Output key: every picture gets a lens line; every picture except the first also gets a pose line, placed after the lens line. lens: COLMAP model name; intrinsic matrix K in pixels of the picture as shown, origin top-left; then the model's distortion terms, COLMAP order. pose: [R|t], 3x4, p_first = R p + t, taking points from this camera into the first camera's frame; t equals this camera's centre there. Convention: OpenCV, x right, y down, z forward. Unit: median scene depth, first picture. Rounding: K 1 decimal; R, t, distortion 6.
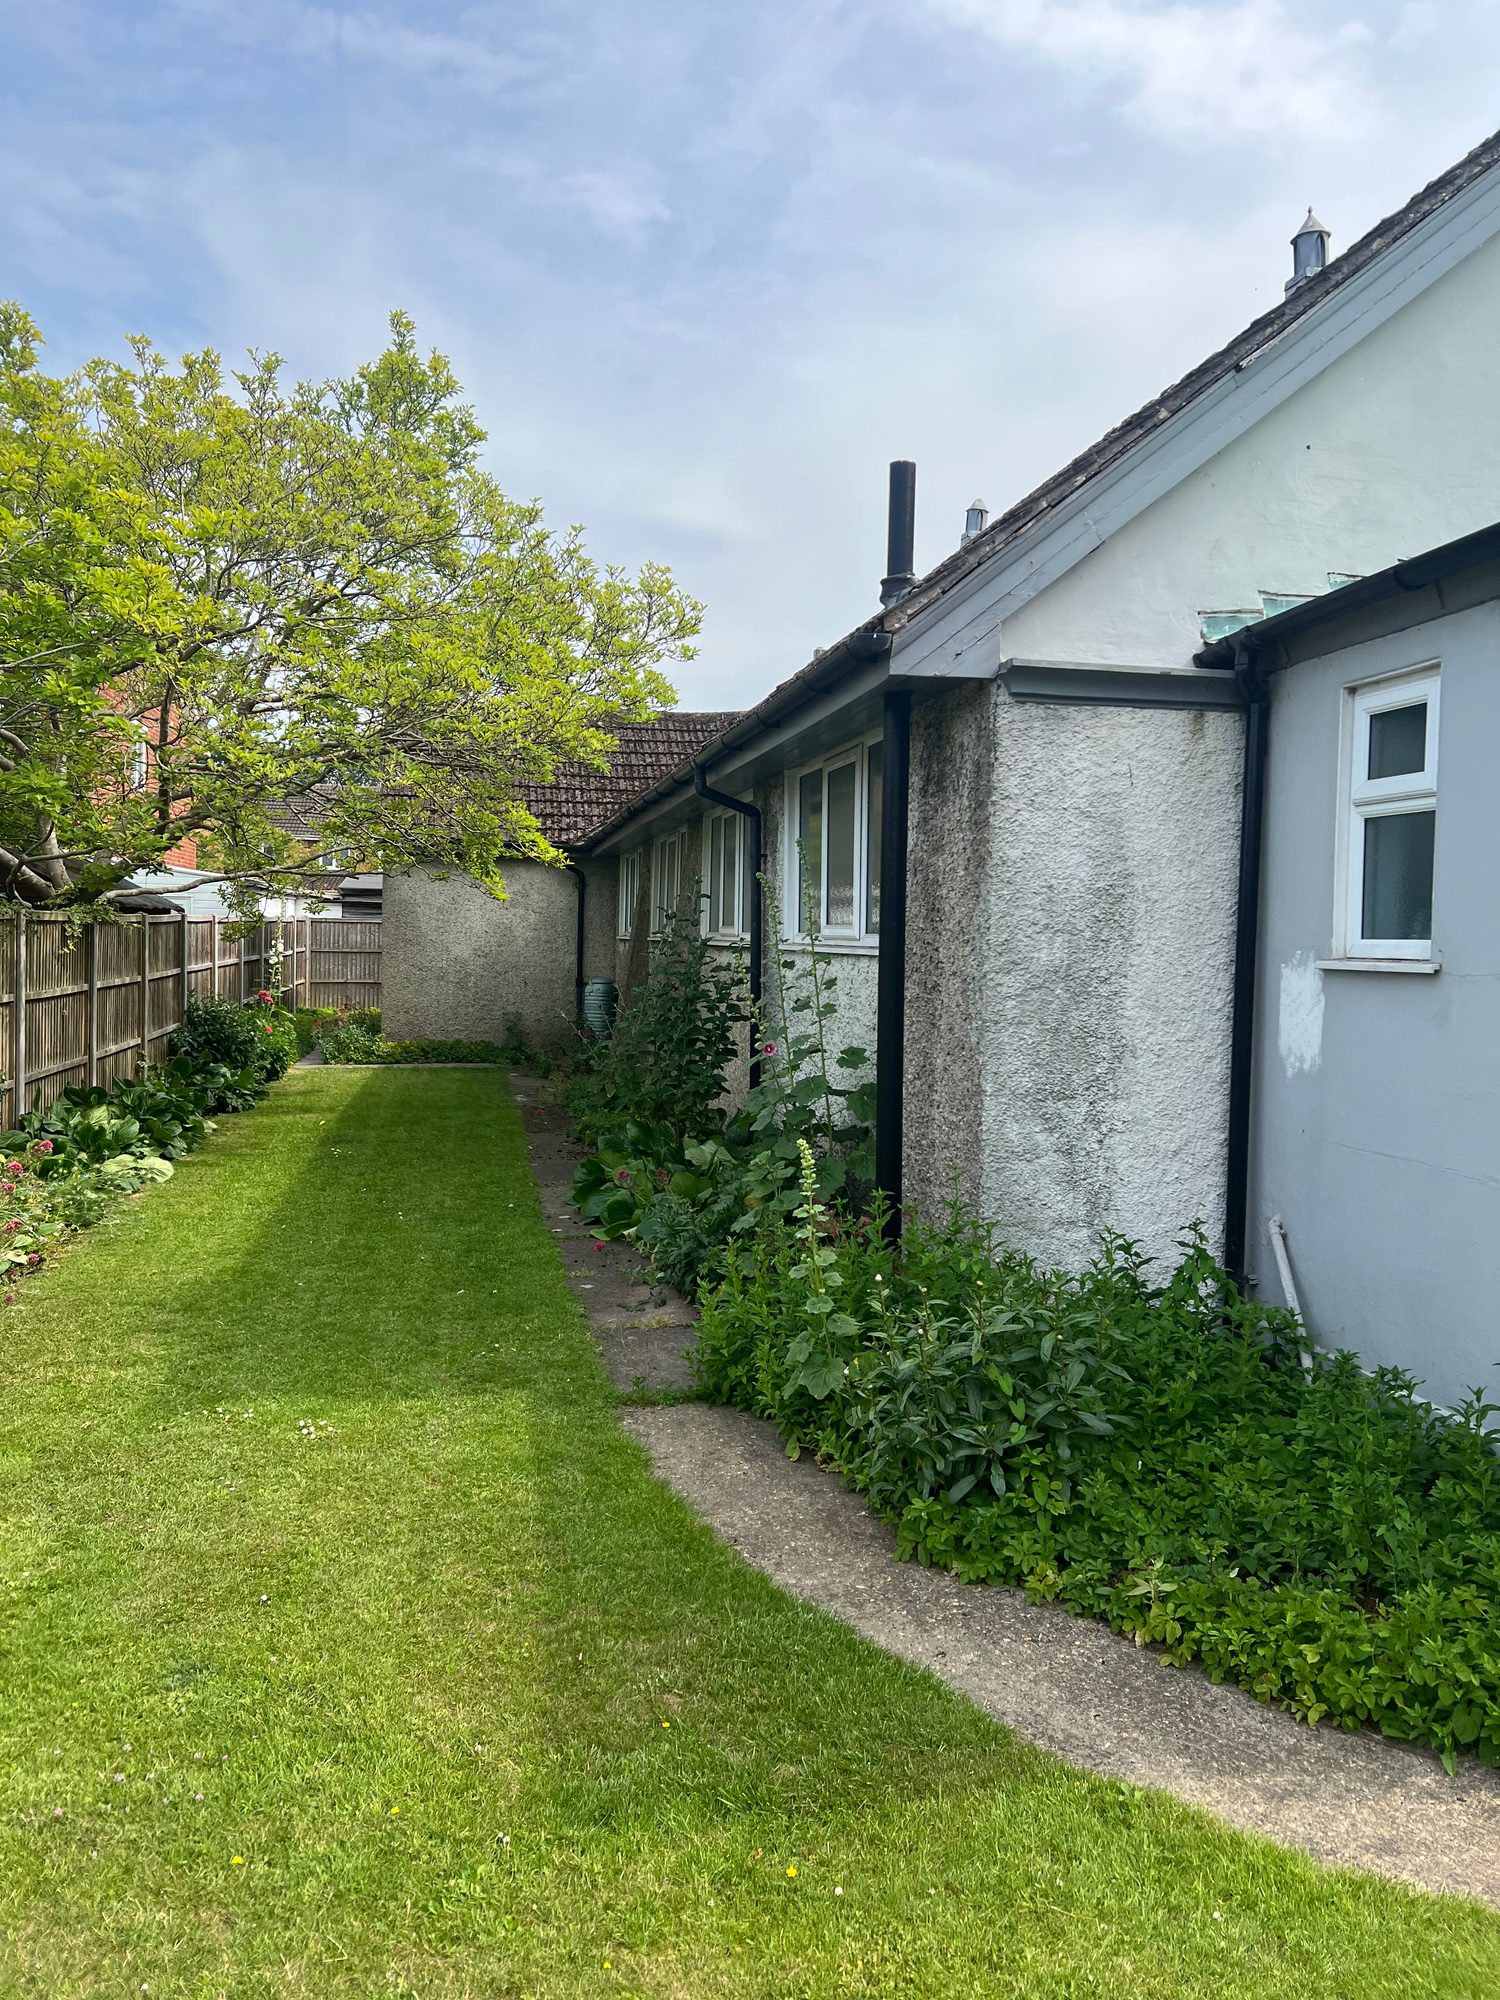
lens RADIAL K [[1565.8, 0, 757.7], [0, 1565.8, 942.2], [0, 0, 1]] dist [0.057487, -0.002288]
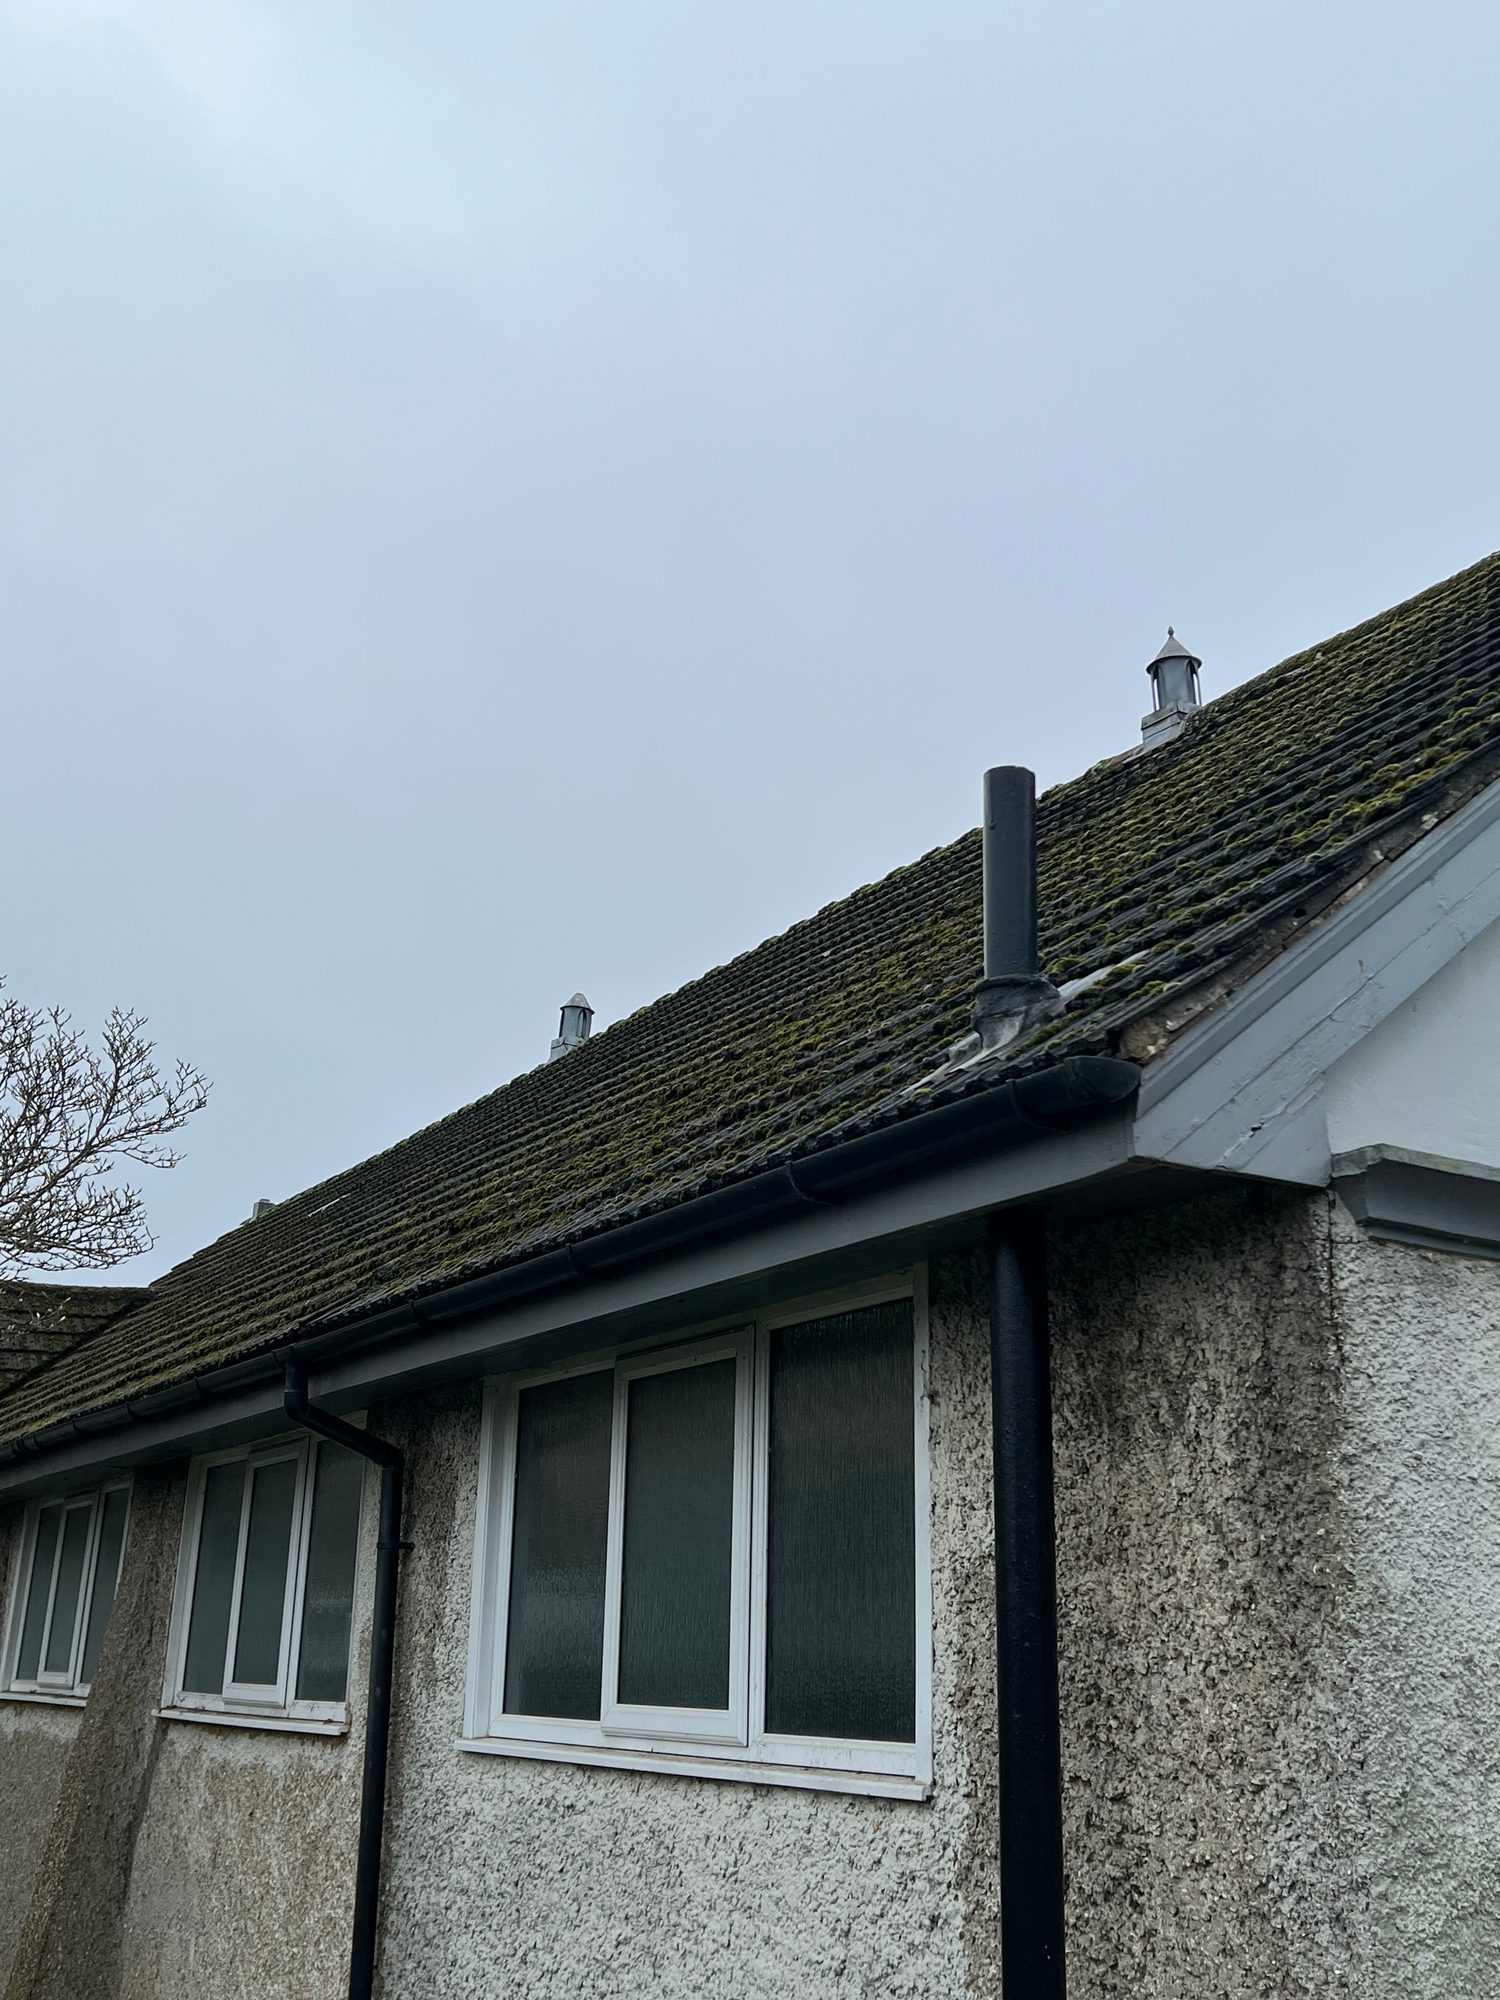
lens RADIAL K [[2123.3, 0, 756.5], [0, 2123.3, 953.9], [0, 0, 1]] dist [0.097070, -0.198276]
pose [[0.941923, 0.111483, 0.316786, -0.213608], [-0.004826, 0.947688, -0.319161, -0.029610], [-0.335795, 0.299096, 0.893187, 0.463109]]
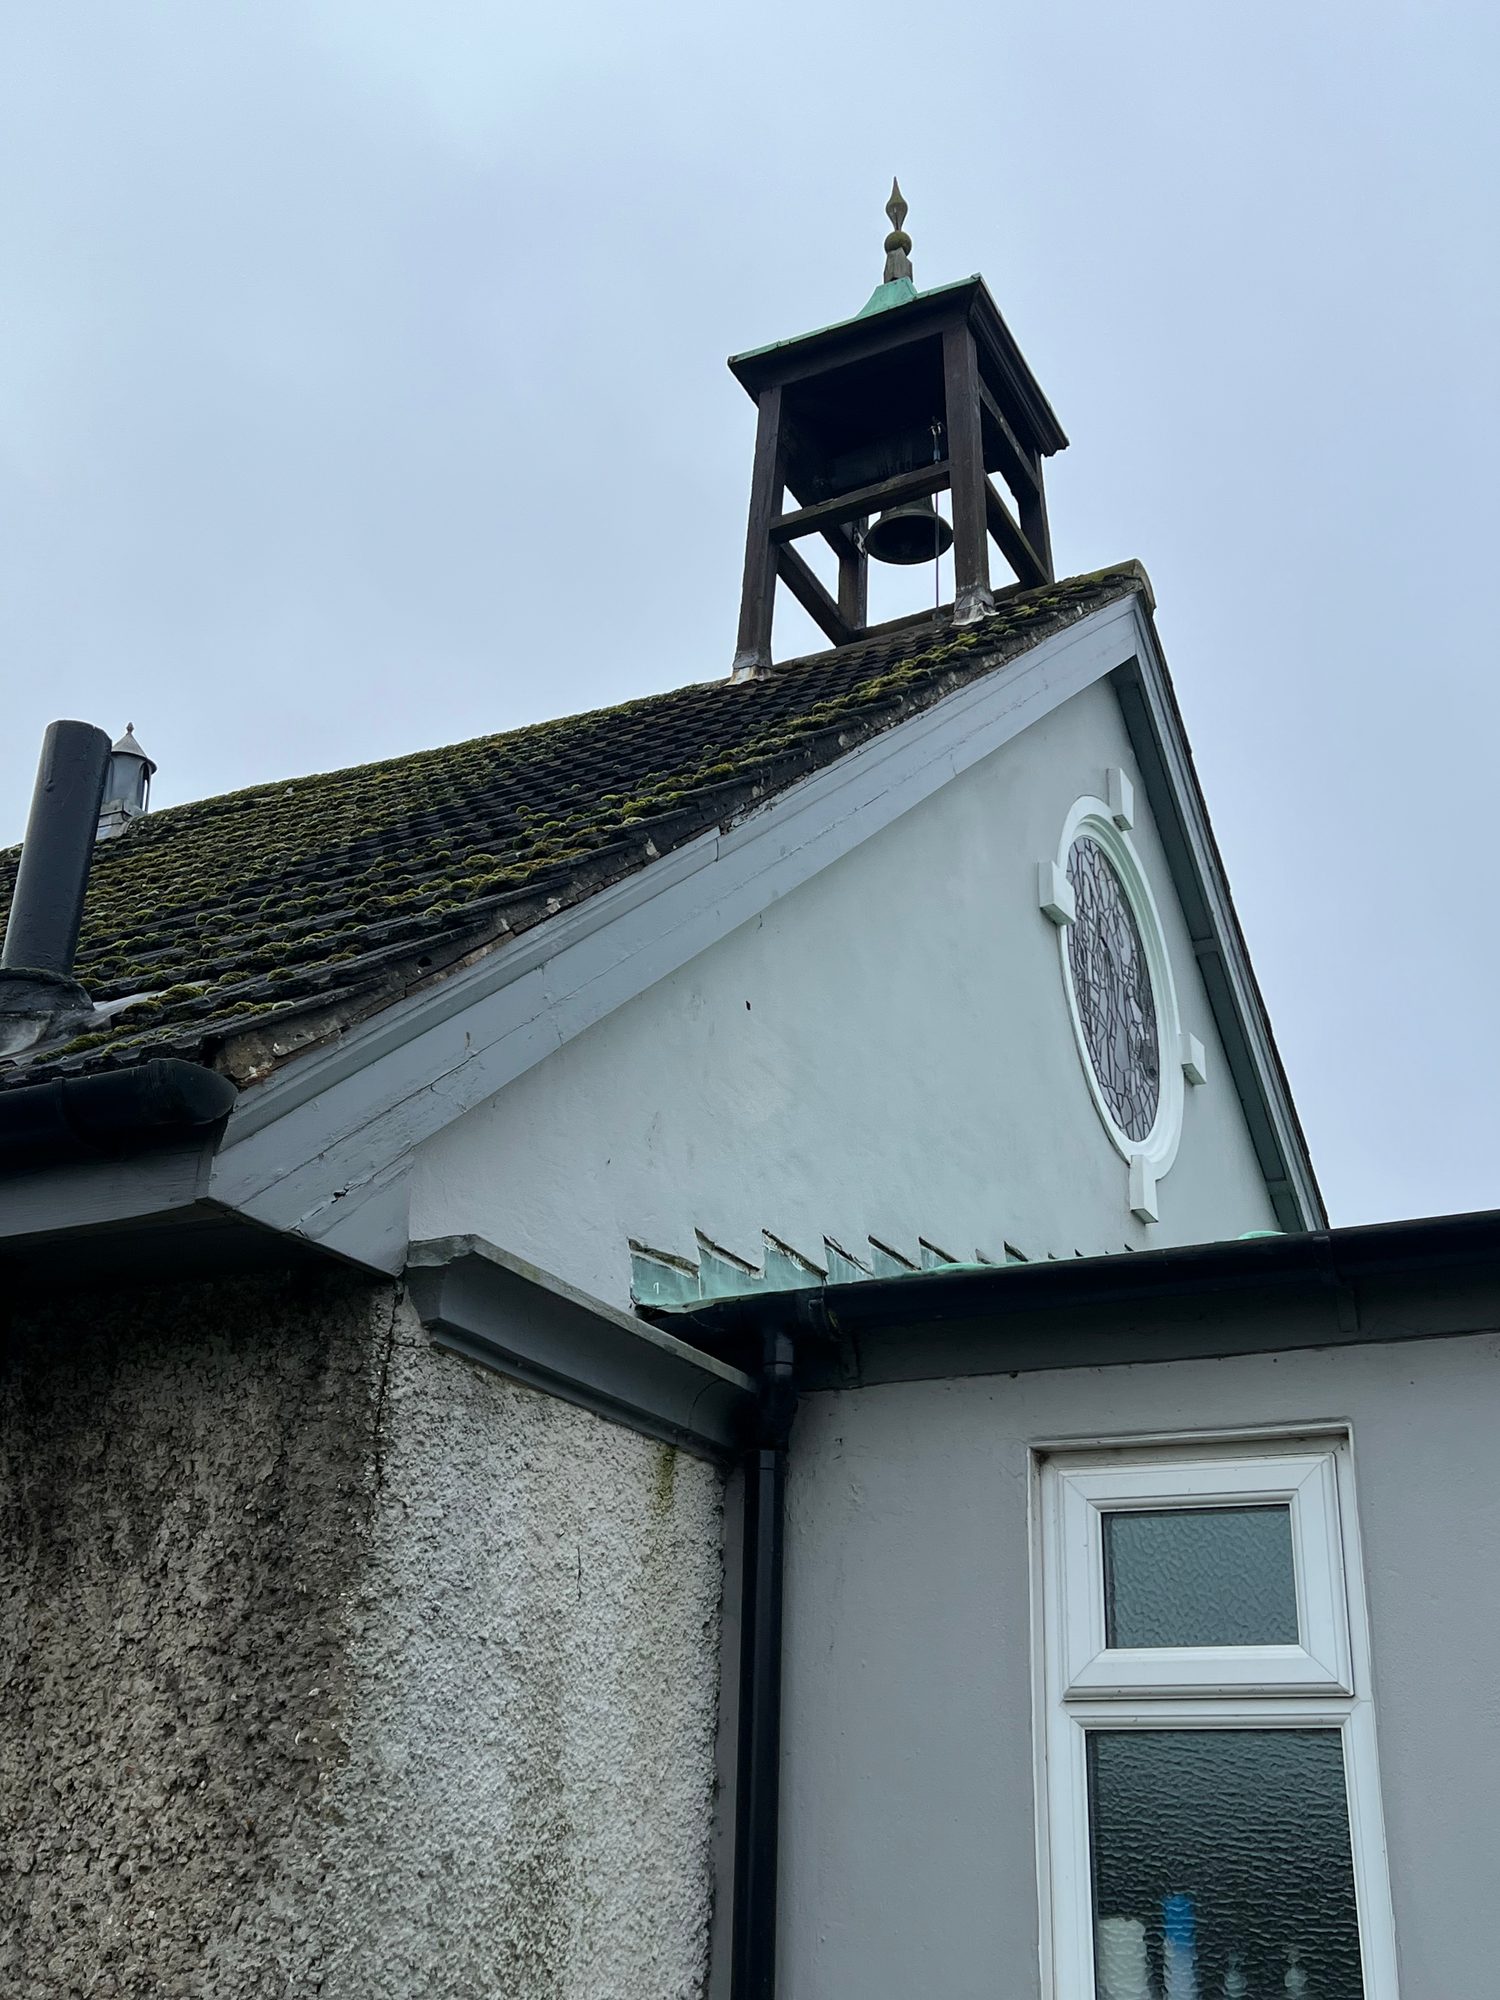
lens RADIAL K [[2123.3, 0, 756.5], [0, 2123.3, 953.9], [0, 0, 1]] dist [0.097070, -0.198276]
pose [[0.597867, 0.335842, 0.727849, -0.210337], [-0.012601, 0.911827, -0.410382, -0.022341], [-0.801496, 0.236182, 0.549383, 0.604418]]
